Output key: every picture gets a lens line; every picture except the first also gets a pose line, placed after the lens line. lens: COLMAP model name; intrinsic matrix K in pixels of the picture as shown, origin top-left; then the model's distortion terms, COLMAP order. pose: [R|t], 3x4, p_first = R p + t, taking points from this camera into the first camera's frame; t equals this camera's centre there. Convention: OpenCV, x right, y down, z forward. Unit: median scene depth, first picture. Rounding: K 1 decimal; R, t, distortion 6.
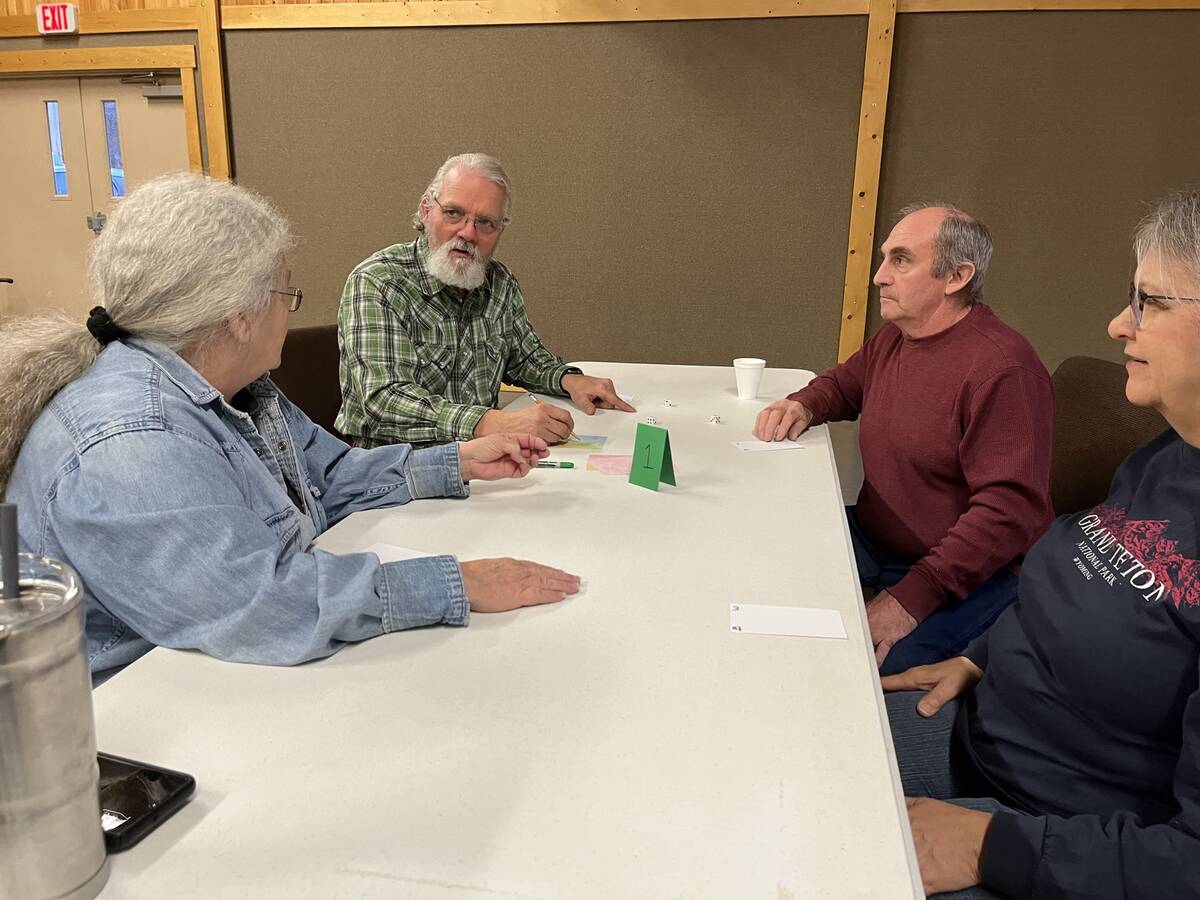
lens RADIAL K [[914.6, 0, 600.0], [0, 914.6, 450.0], [0, 0, 1]] dist [0.077662, -0.121902]
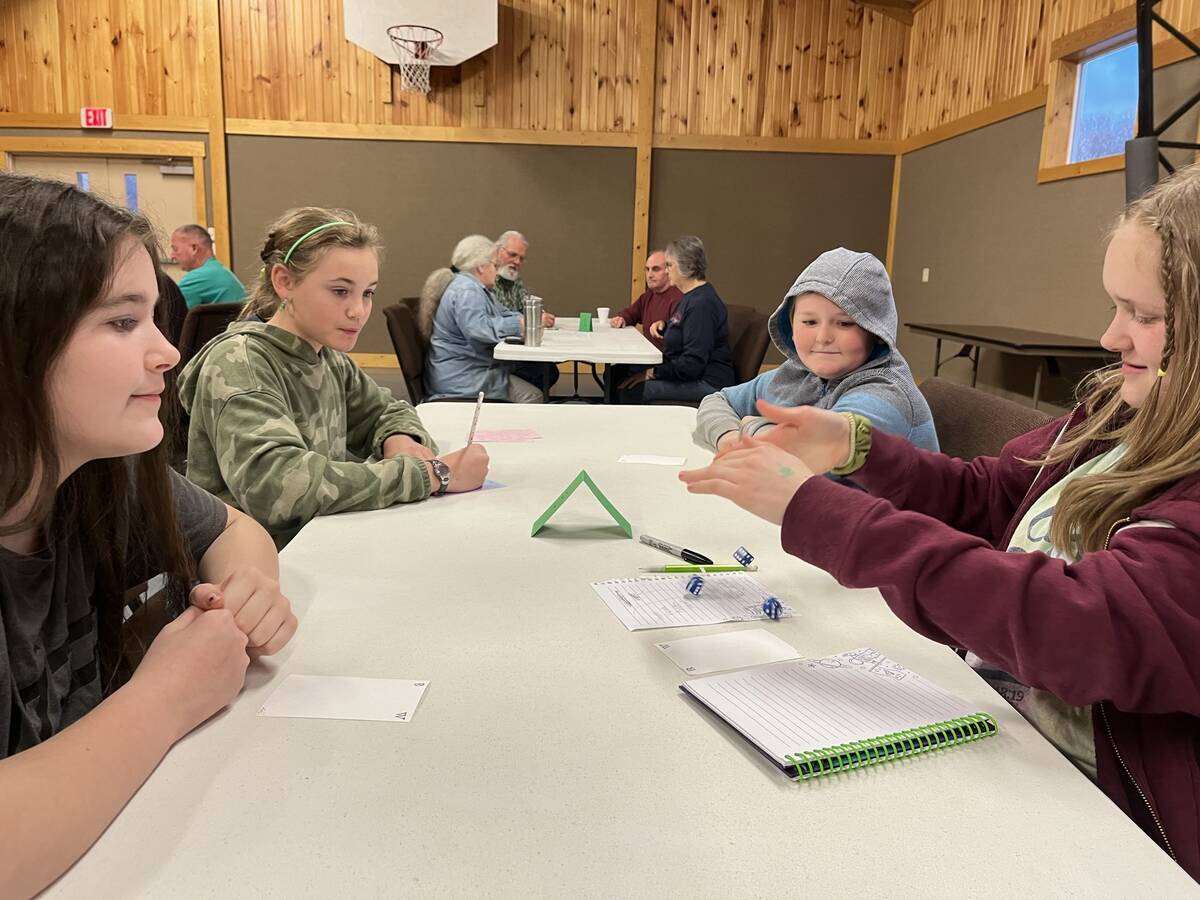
lens RADIAL K [[914.6, 0, 600.0], [0, 914.6, 450.0], [0, 0, 1]] dist [0.077662, -0.121902]
pose [[0.974083, -0.036978, 0.223150, -0.163718], [0.047175, 0.998064, -0.040537, 0.149296], [-0.221219, 0.050013, 0.973941, -0.568447]]
